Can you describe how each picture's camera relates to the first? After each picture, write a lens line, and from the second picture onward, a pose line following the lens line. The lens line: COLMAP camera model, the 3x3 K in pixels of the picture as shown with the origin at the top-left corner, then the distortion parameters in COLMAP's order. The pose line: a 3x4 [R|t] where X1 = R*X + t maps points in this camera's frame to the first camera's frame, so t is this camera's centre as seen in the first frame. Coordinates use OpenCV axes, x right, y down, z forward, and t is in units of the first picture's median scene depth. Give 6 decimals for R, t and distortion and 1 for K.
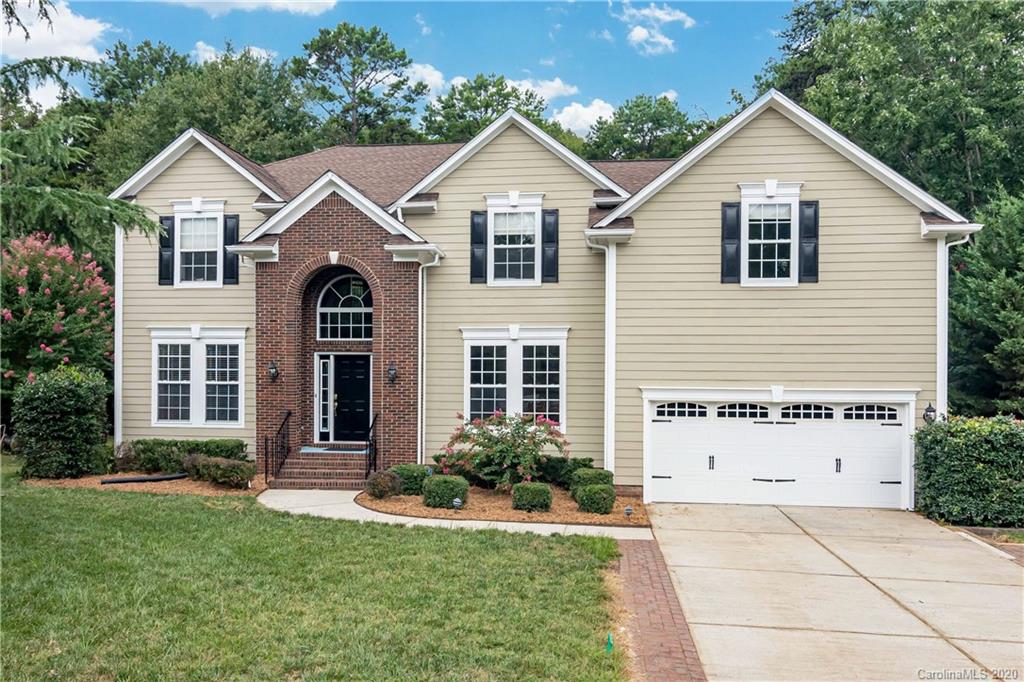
lens RADIAL K [[928.5, 0, 512.0], [0, 928.5, 341.0], [0, 0, 1]] dist [-0.007770, -0.001055]
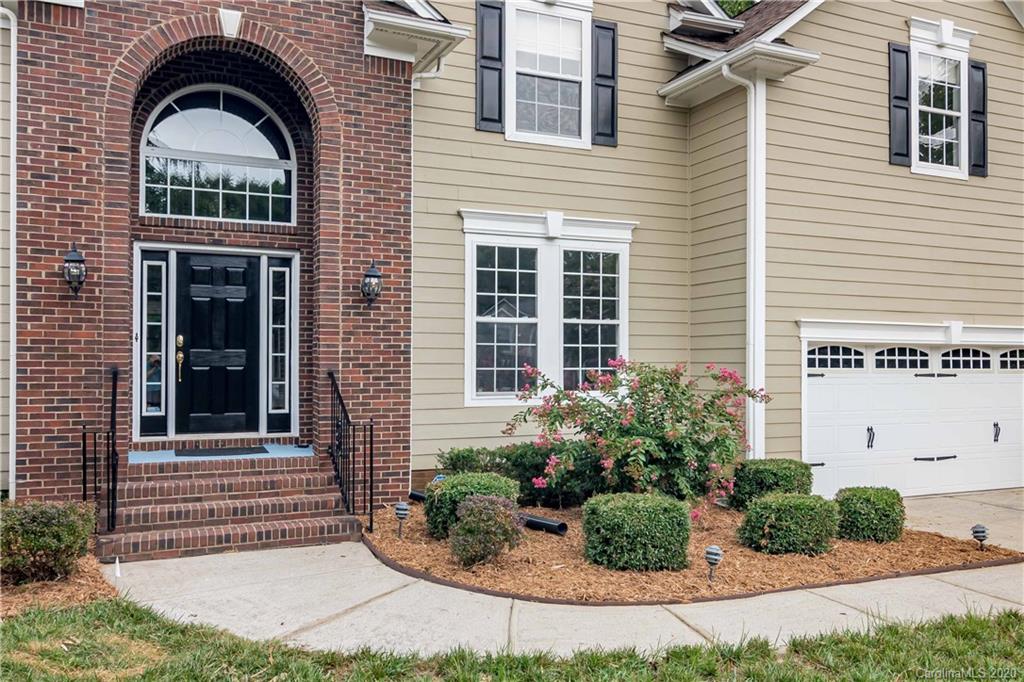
lens RADIAL K [[824.2, 0, 512.0], [0, 824.2, 341.0], [0, 0, 1]] dist [-0.002291, -0.003128]
pose [[0.848939, 0.010052, 0.528395, -0.283858], [-0.016392, 0.999839, 0.007315, 0.057779], [-0.528237, -0.014871, 0.848967, 0.588824]]
